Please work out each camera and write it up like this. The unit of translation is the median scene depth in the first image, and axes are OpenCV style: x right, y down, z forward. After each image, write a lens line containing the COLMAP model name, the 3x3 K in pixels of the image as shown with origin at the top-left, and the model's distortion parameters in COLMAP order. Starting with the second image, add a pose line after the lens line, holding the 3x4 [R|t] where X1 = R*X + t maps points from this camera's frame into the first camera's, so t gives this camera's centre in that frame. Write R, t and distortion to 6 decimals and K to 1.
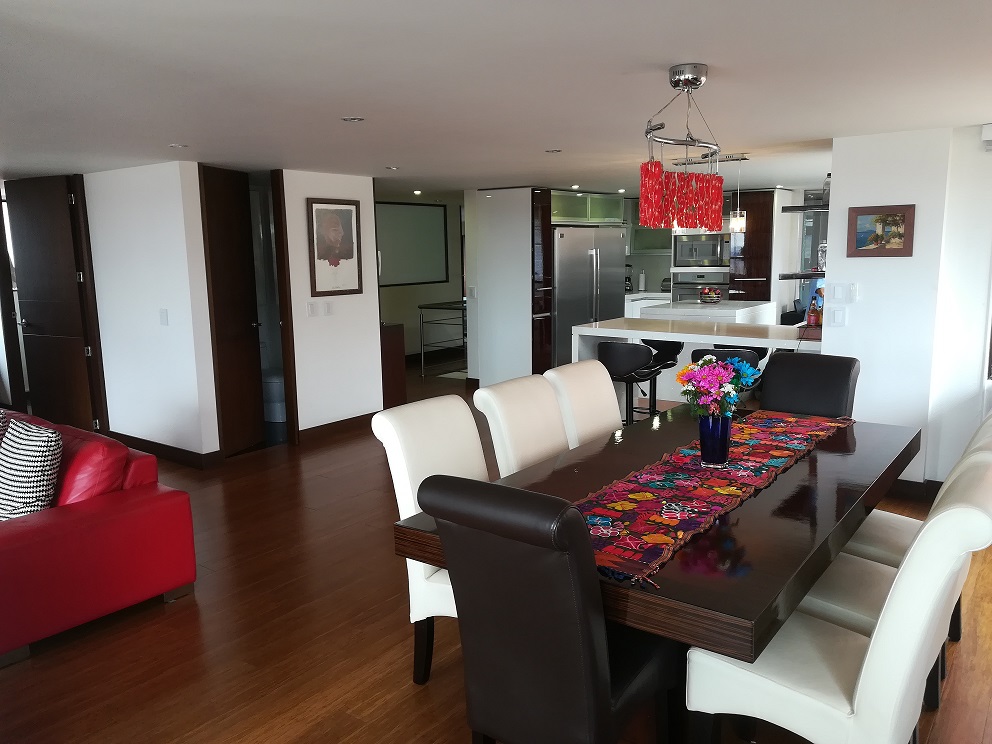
lens RADIAL K [[758.1, 0, 496.0], [0, 758.1, 372.0], [0, 0, 1]] dist [0.004042, 0.000775]
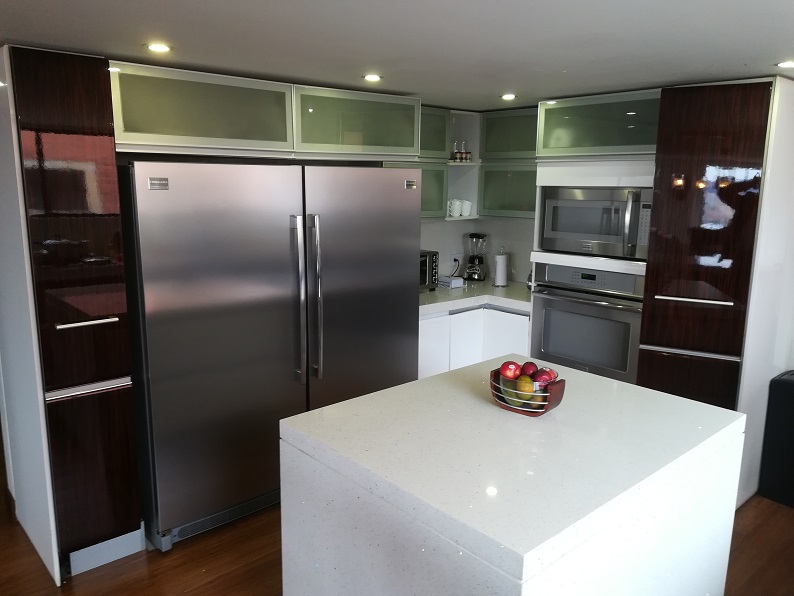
lens RADIAL K [[628.0, 0, 397.0], [0, 628.0, 298.0], [0, 0, 1]] dist [-0.005339, -0.003513]
pose [[0.981896, 0.049172, -0.182925, 0.247977], [-0.047260, 0.998773, 0.014803, -0.124069], [0.183428, -0.005890, 0.983015, 0.663545]]
